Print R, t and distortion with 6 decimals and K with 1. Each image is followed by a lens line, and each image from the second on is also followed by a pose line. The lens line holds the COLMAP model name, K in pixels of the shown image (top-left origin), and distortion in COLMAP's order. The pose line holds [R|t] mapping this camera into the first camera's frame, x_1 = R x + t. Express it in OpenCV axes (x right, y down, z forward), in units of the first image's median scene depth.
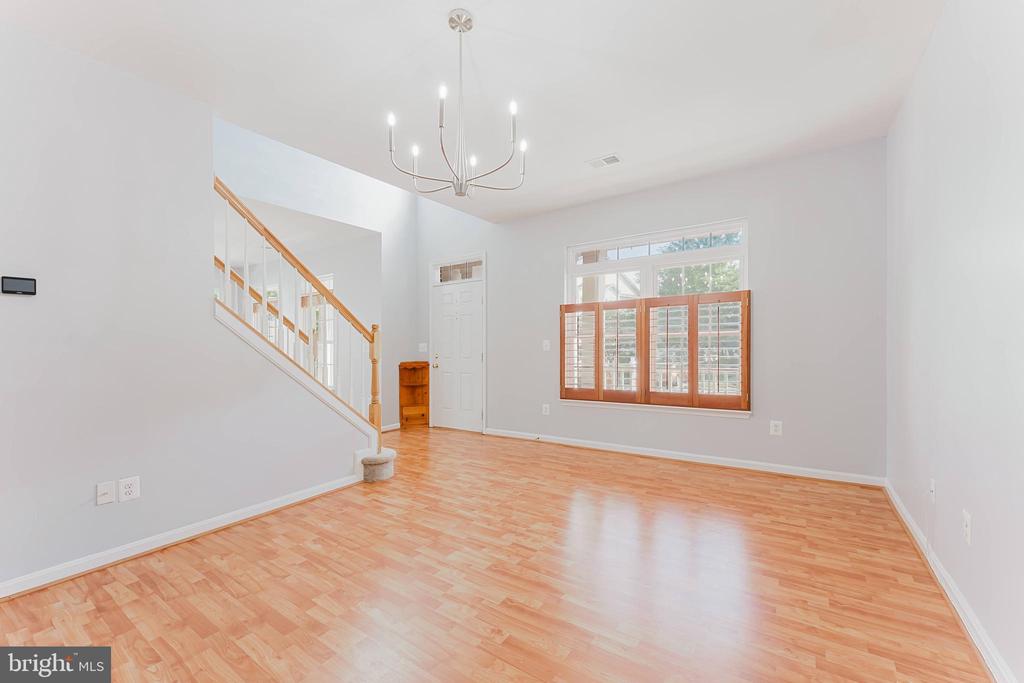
lens RADIAL K [[412.9, 0, 512.0], [0, 412.9, 341.5], [0, 0, 1]] dist [-0.000956, 0.000194]
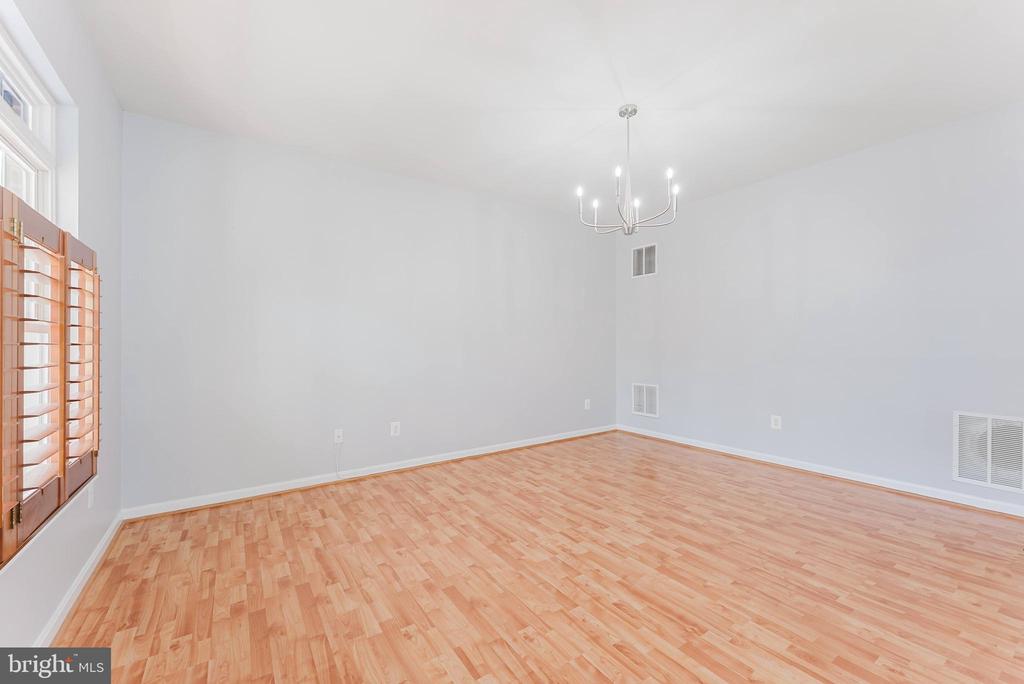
lens RADIAL K [[412.9, 0, 512.0], [0, 412.9, 342.0], [0, 0, 1]] dist [-0.000956, 0.000194]
pose [[-0.934869, 0.026135, 0.354030, -0.201040], [0.019815, 0.999573, -0.021465, 0.022080], [-0.354440, -0.013052, -0.934988, 1.878268]]
